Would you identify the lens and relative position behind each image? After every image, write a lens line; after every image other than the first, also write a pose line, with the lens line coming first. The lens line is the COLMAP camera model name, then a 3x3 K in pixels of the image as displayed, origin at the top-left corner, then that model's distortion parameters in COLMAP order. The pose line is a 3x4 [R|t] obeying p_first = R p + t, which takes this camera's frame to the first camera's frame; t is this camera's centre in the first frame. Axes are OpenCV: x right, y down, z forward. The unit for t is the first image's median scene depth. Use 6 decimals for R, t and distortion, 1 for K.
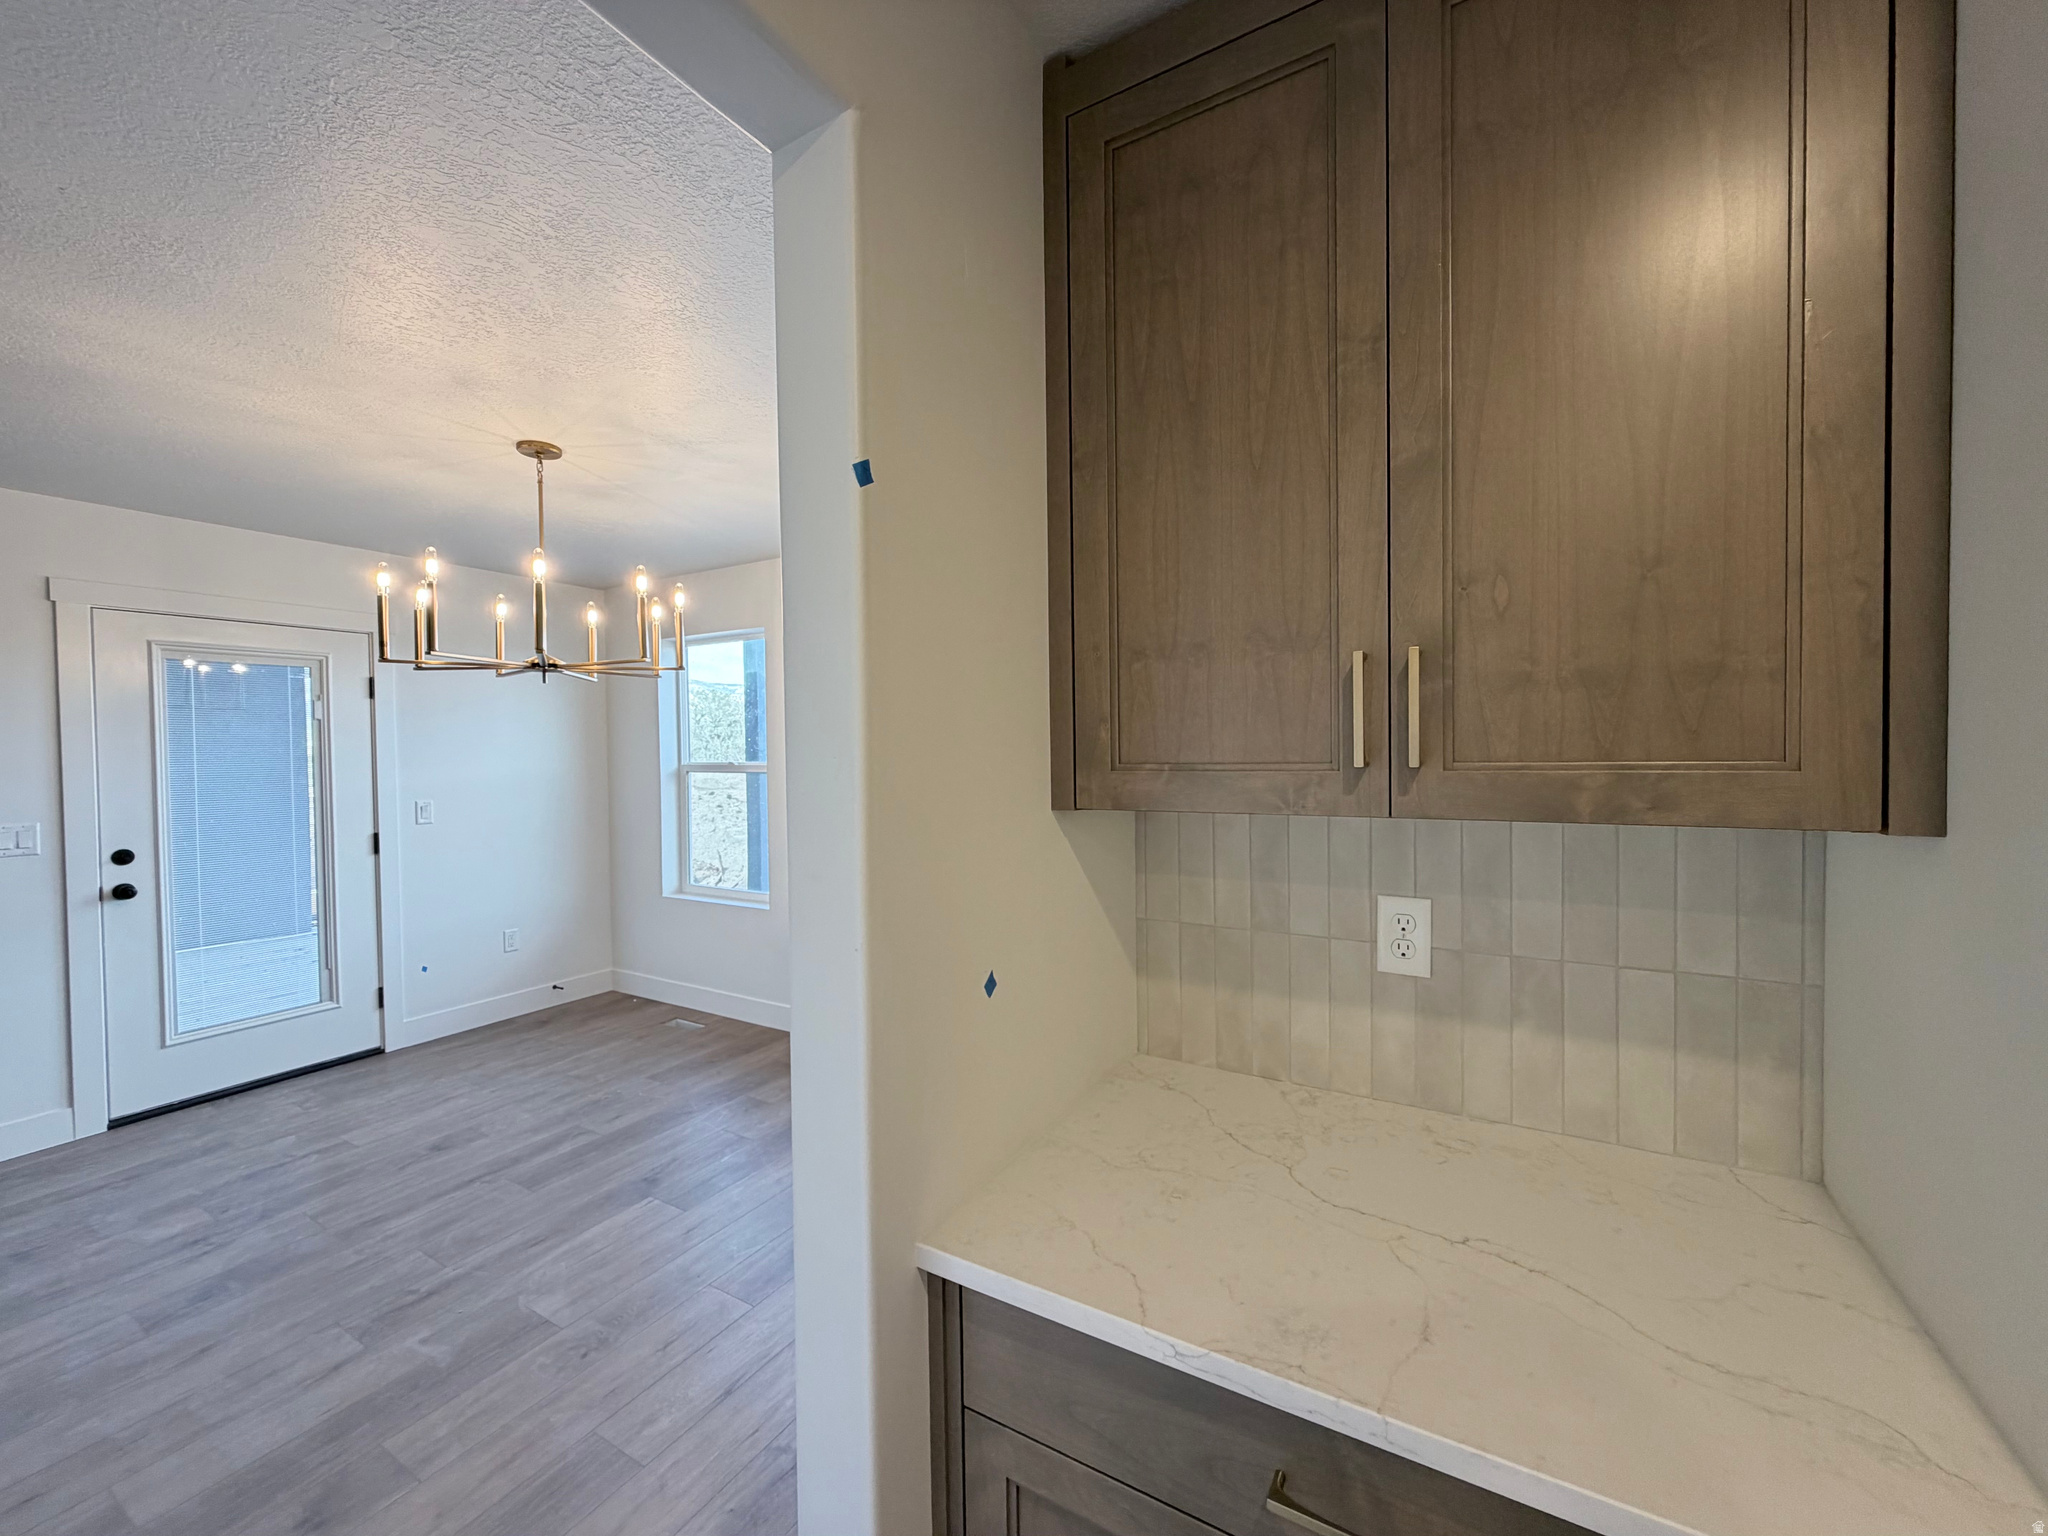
lens RADIAL K [[815.0, 0, 1014.9], [0, 815.0, 763.9], [0, 0, 1]] dist [-0.000922, 0.000650]
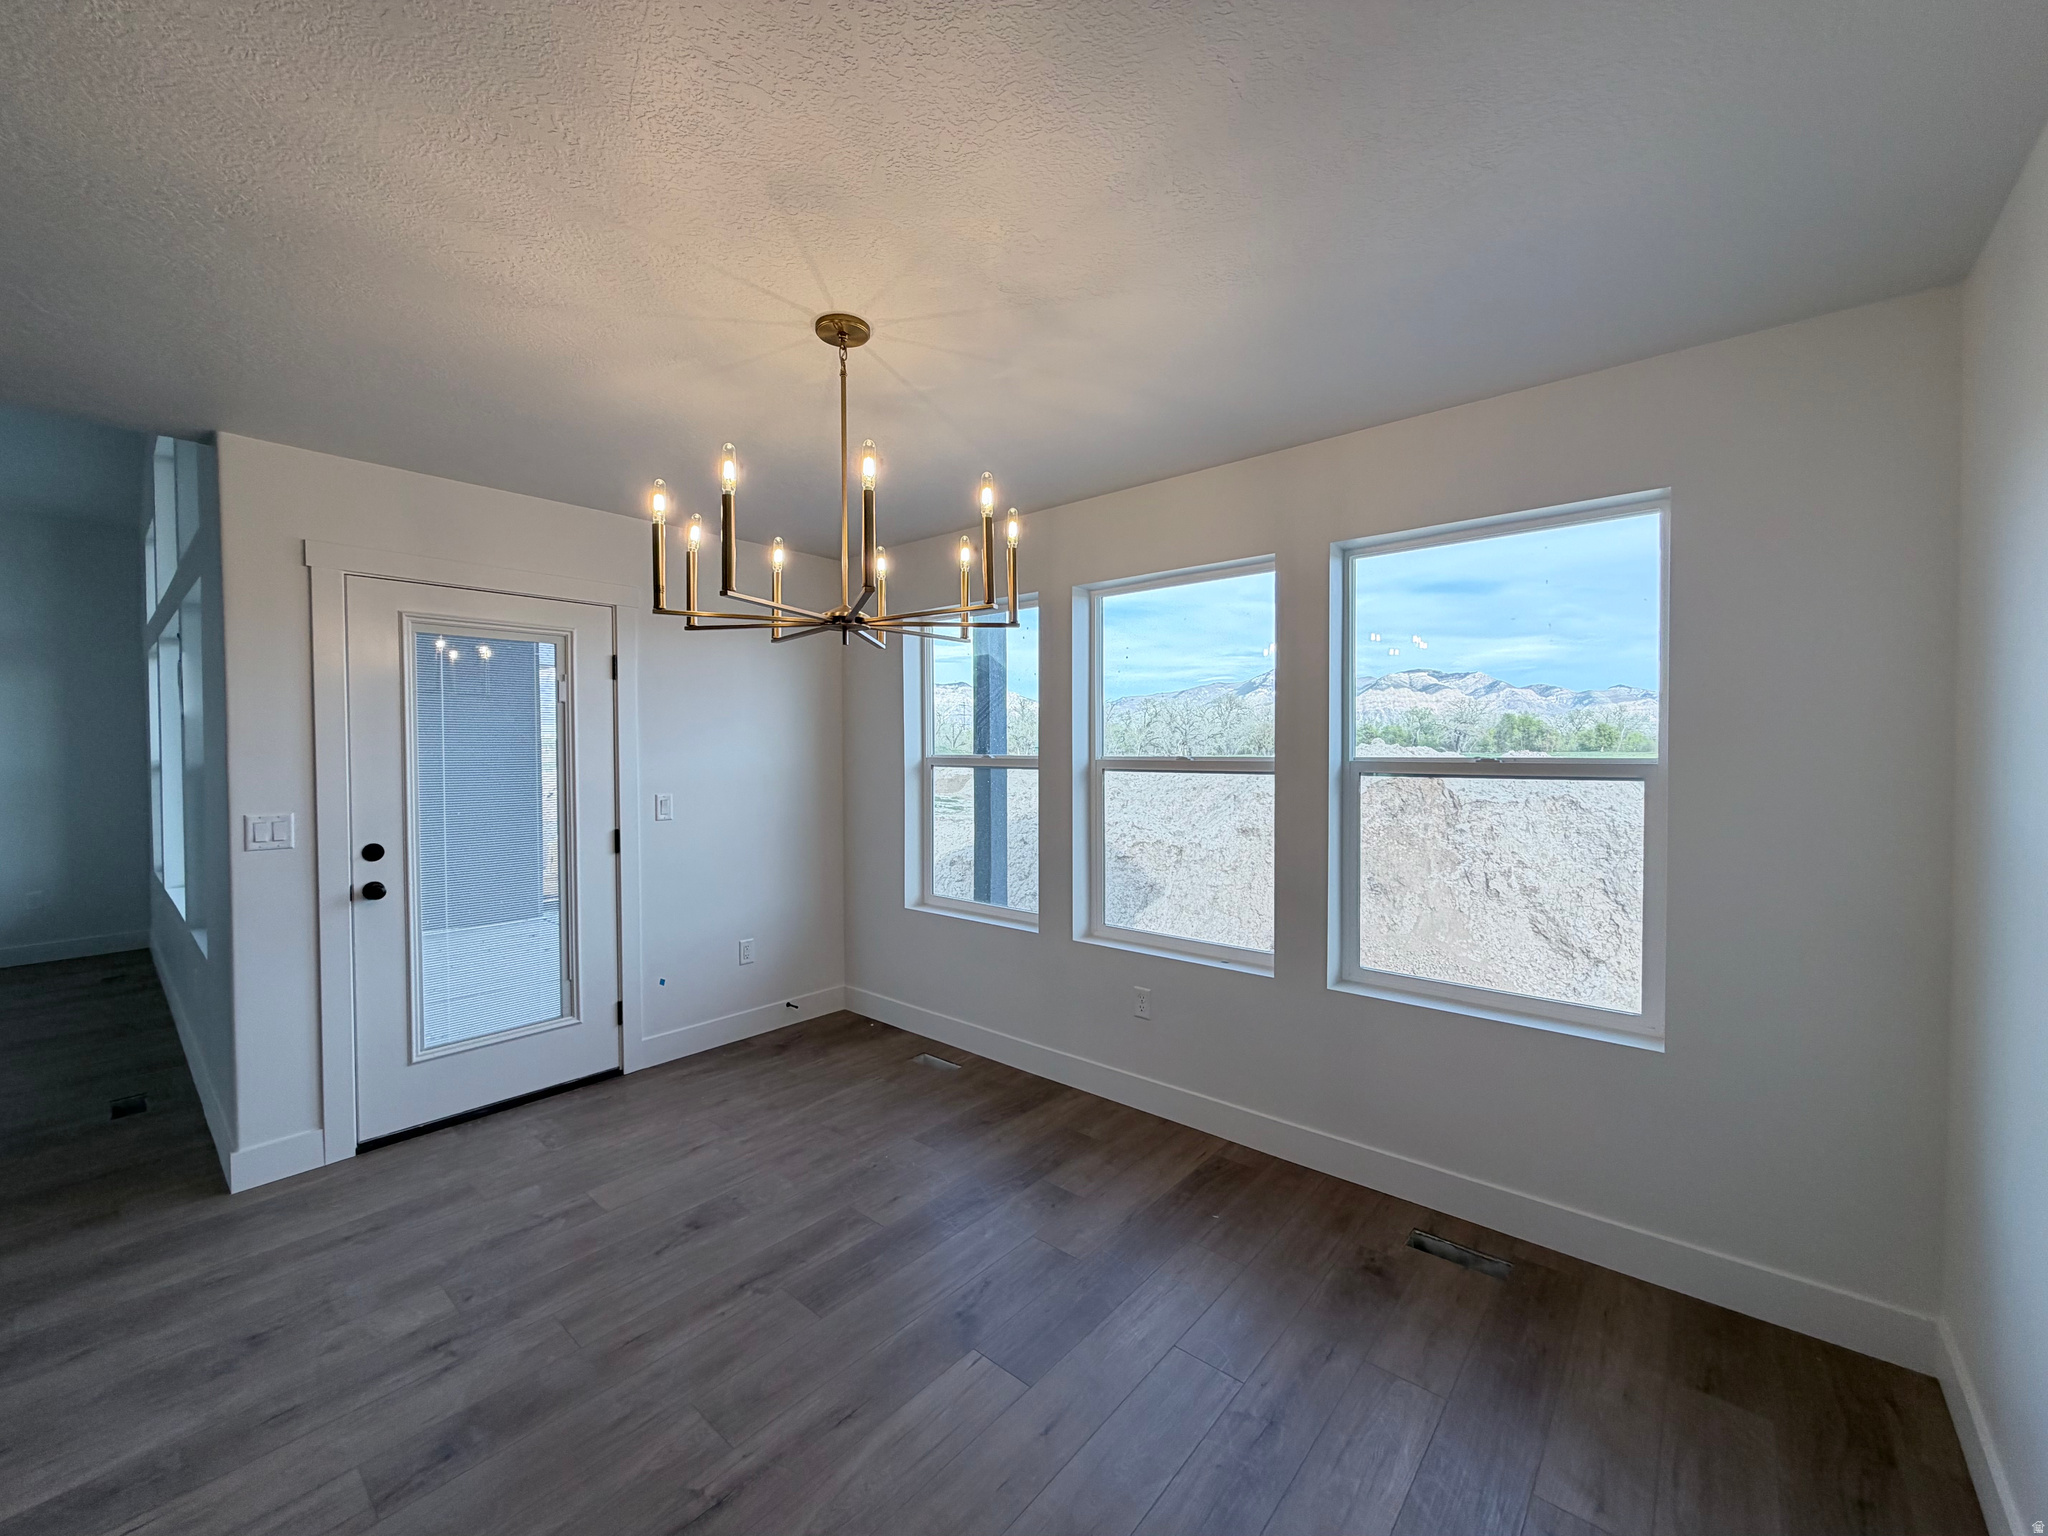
lens RADIAL K [[815.0, 0, 1016.3], [0, 815.0, 764.3], [0, 0, 1]] dist [-0.000922, 0.000650]
pose [[0.983910, 0.013172, -0.178176, -0.315211], [-0.012274, 0.999906, 0.006140, 0.004028], [0.178240, -0.003854, 0.983979, 0.321175]]
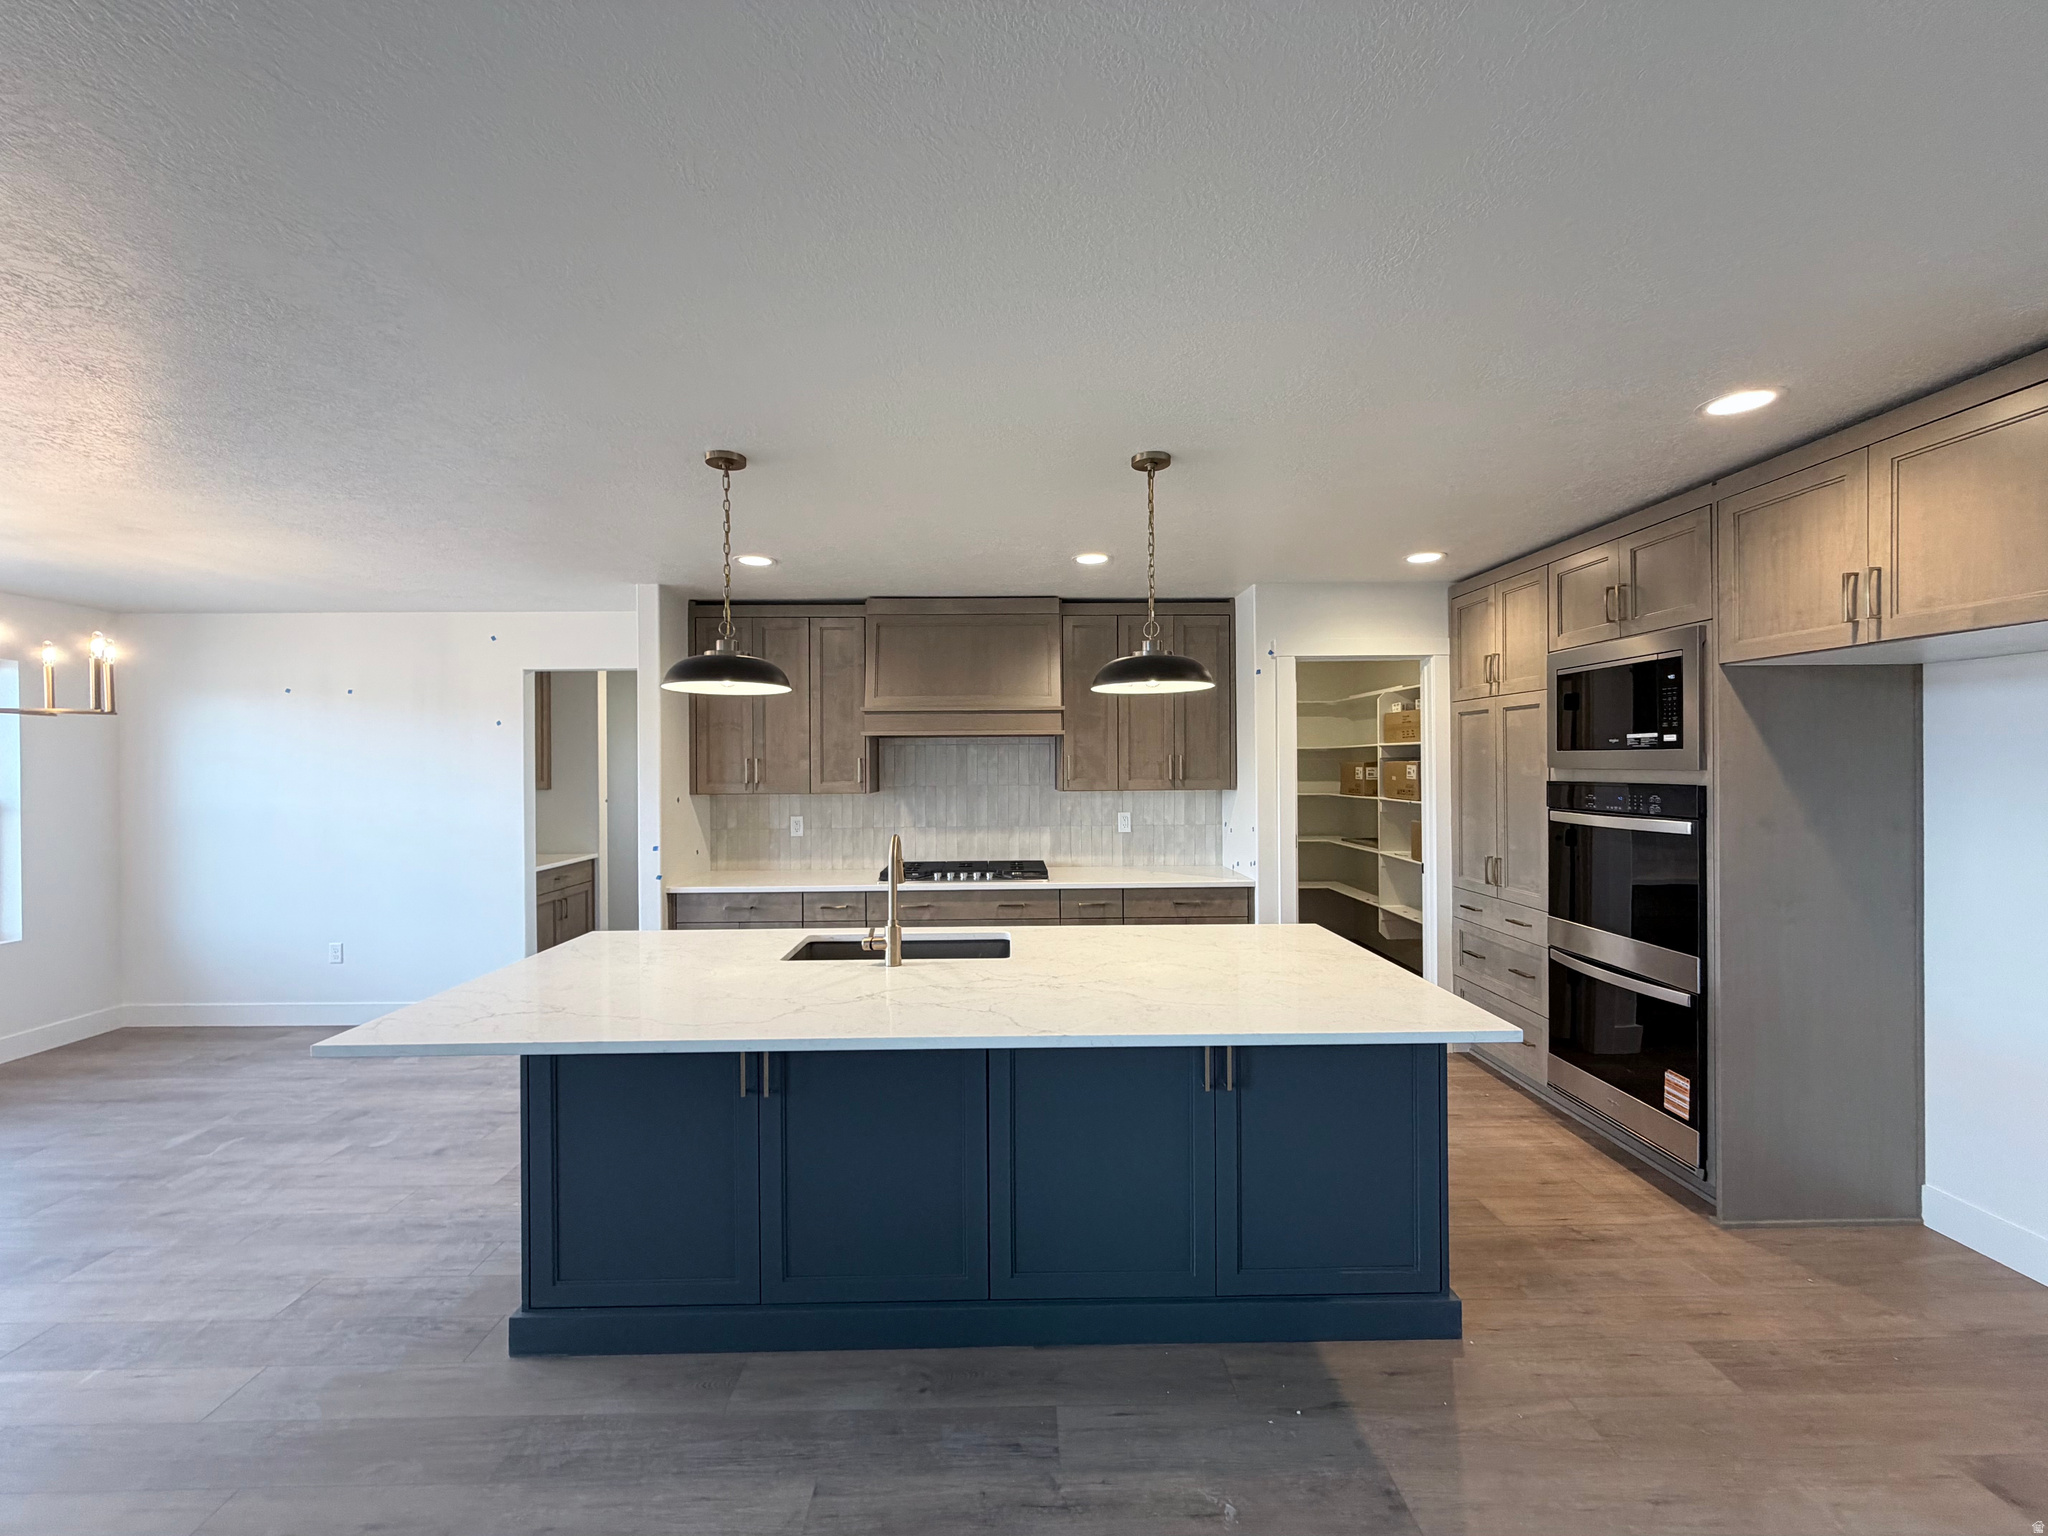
lens RADIAL K [[815.0, 0, 1019.8], [0, 815.0, 765.9], [0, 0, 1]] dist [-0.000922, 0.000650]
pose [[-0.529984, 0.016186, 0.847853, -2.431706], [0.026619, 0.999643, -0.002444, -0.003827], [-0.847590, 0.021274, -0.530225, 0.397474]]
